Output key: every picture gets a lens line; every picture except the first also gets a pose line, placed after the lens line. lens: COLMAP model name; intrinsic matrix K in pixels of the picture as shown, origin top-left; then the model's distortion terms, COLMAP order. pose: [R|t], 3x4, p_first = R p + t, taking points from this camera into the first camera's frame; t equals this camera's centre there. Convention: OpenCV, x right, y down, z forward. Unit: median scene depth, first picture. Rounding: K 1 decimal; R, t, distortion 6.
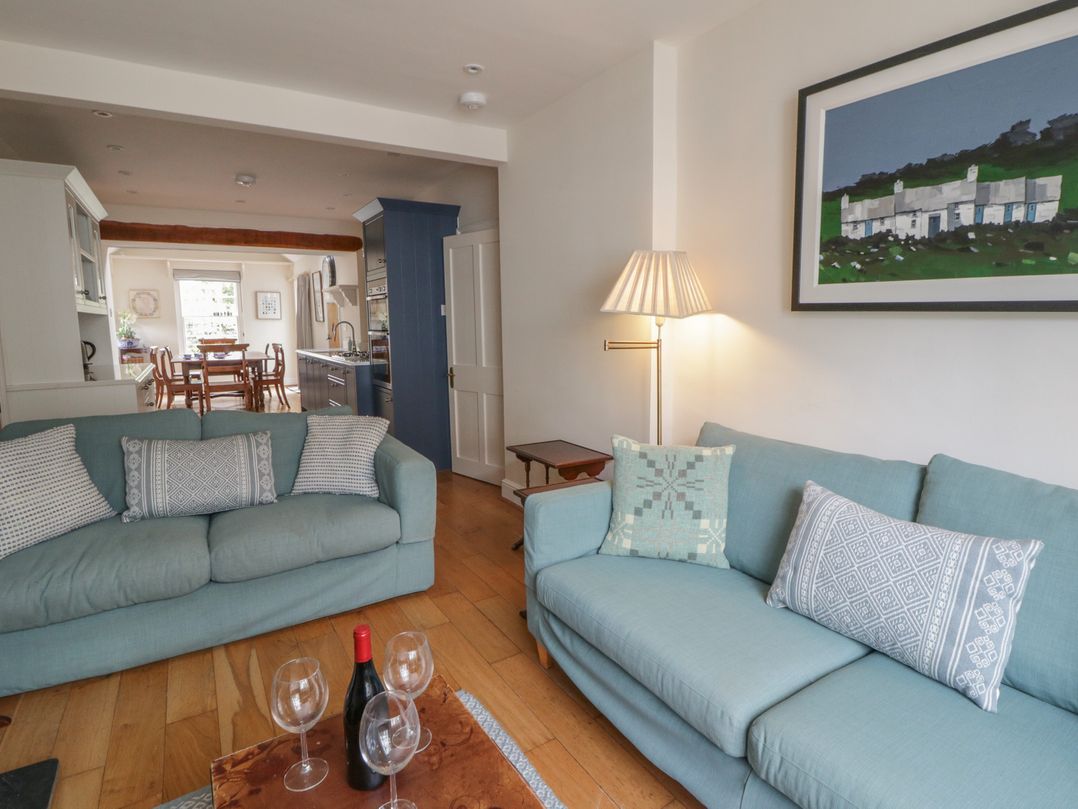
lens RADIAL K [[566.0, 0, 563.2], [0, 566.0, 385.9], [0, 0, 1]] dist [0.000862, -0.013649]
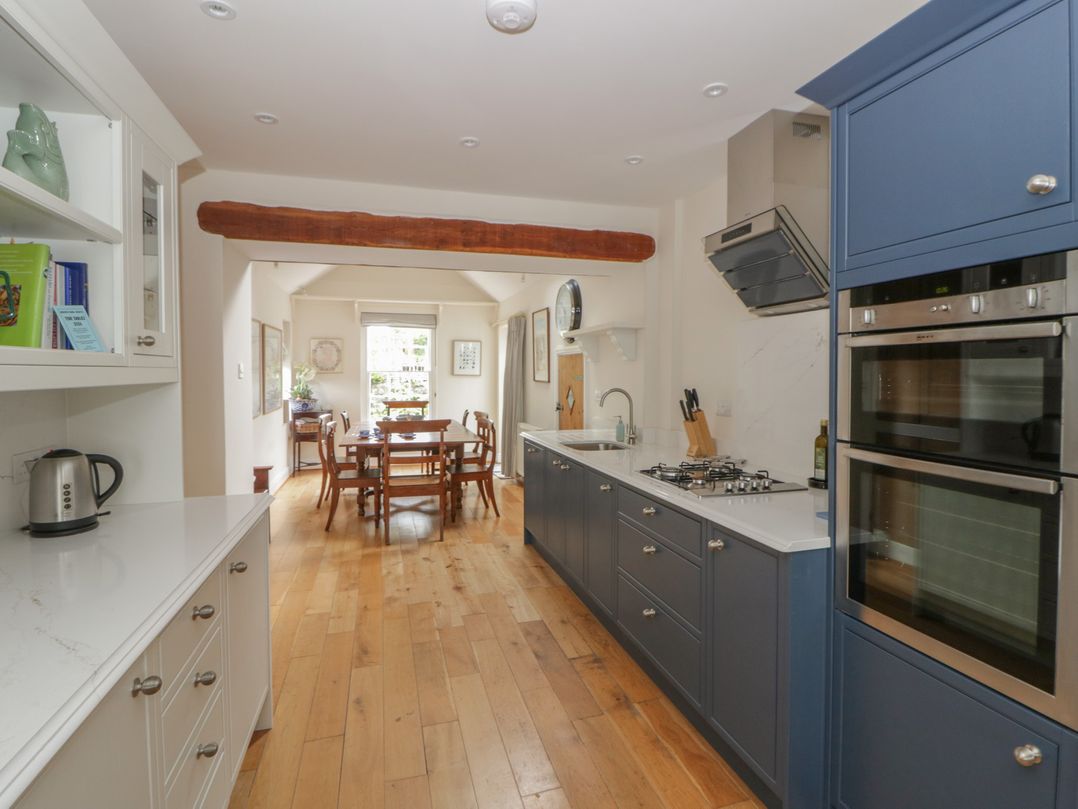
lens RADIAL K [[566.0, 0, 563.2], [0, 566.0, 385.9], [0, 0, 1]] dist [0.000862, -0.013649]
pose [[0.962771, 0.015934, -0.269849, -0.208529], [-0.040325, 0.995557, -0.085086, -0.049353], [0.267294, 0.092799, 0.959136, 0.334324]]
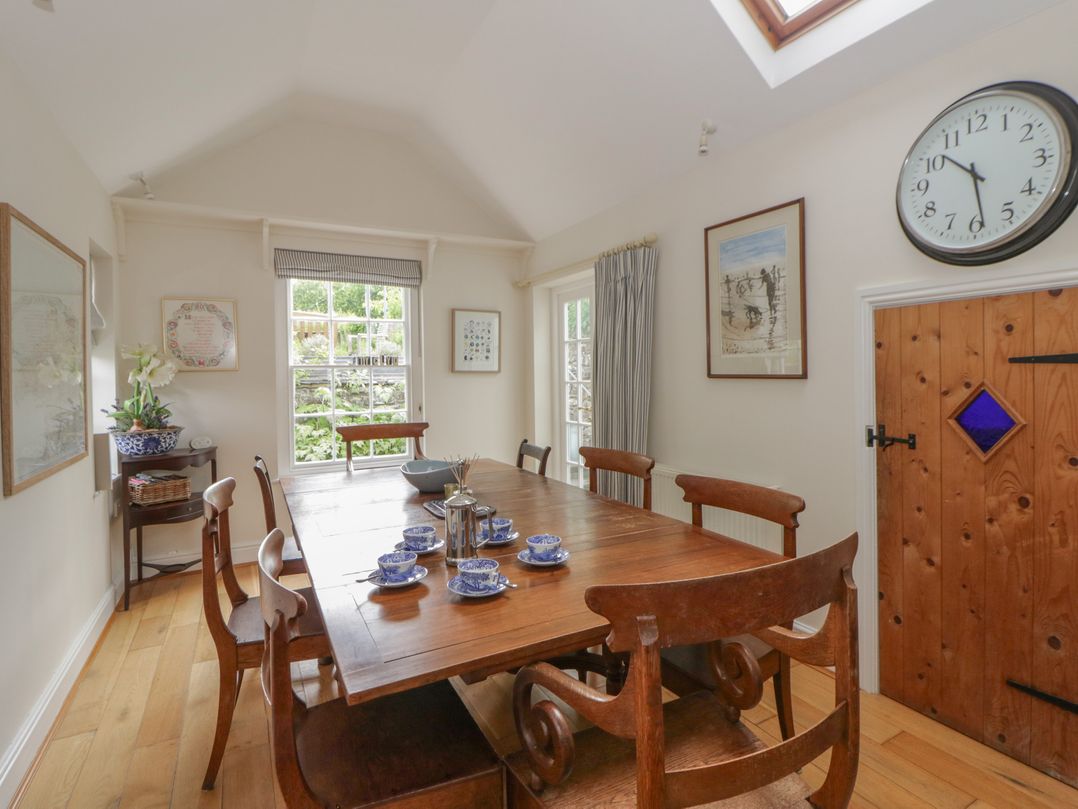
lens RADIAL K [[568.1, 0, 560.1], [0, 568.1, 379.9], [0, 0, 1]] dist [-0.000506, -0.001338]
pose [[0.997378, -0.007406, -0.071992, -0.483041], [-0.000117, 0.994584, -0.103935, -0.076677], [0.072372, 0.103671, 0.991975, 0.654562]]
